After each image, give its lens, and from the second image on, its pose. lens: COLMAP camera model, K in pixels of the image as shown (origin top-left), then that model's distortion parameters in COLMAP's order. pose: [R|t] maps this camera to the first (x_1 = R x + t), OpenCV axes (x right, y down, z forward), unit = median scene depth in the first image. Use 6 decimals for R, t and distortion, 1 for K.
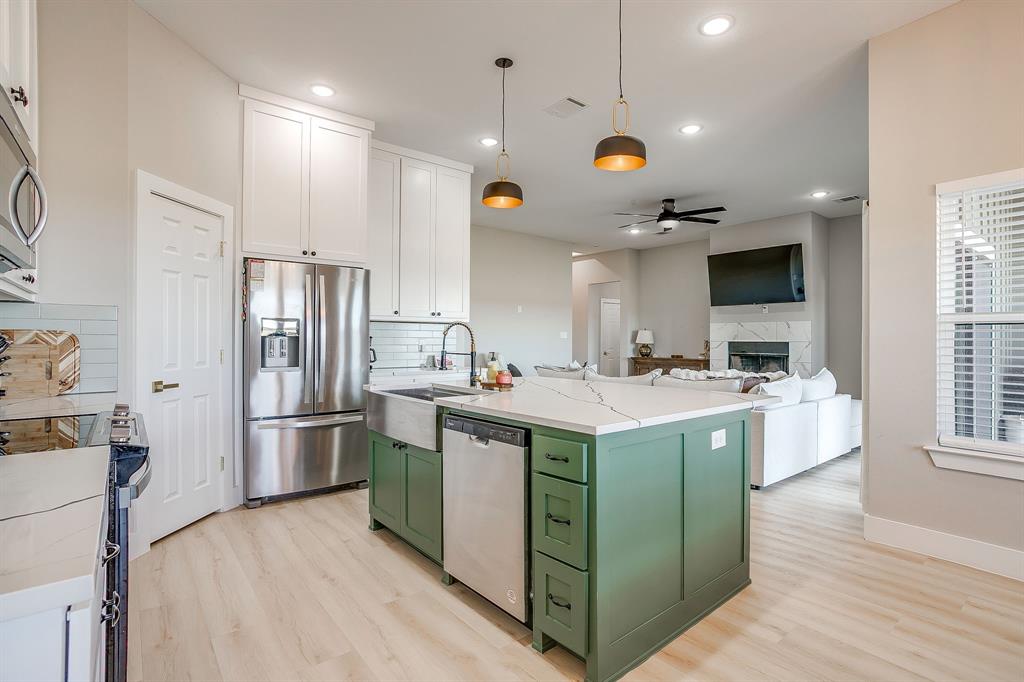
lens RADIAL K [[493.2, 0, 534.2], [0, 493.2, 338.1], [0, 0, 1]] dist [-0.025037, 0.014384]
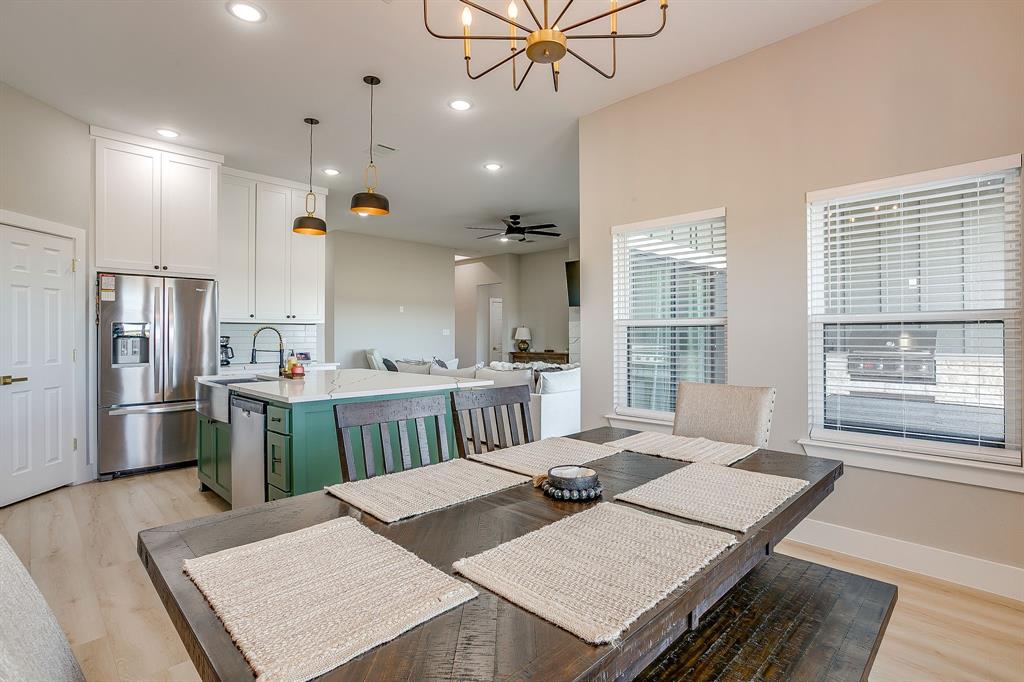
lens RADIAL K [[493.2, 0, 527.9], [0, 493.2, 333.2], [0, 0, 1]] dist [-0.025037, 0.014384]
pose [[0.995106, -0.005562, 0.098655, 0.306450], [0.005529, 0.999985, 0.000606, -0.009305], [-0.098657, -0.000058, 0.995122, -0.262649]]
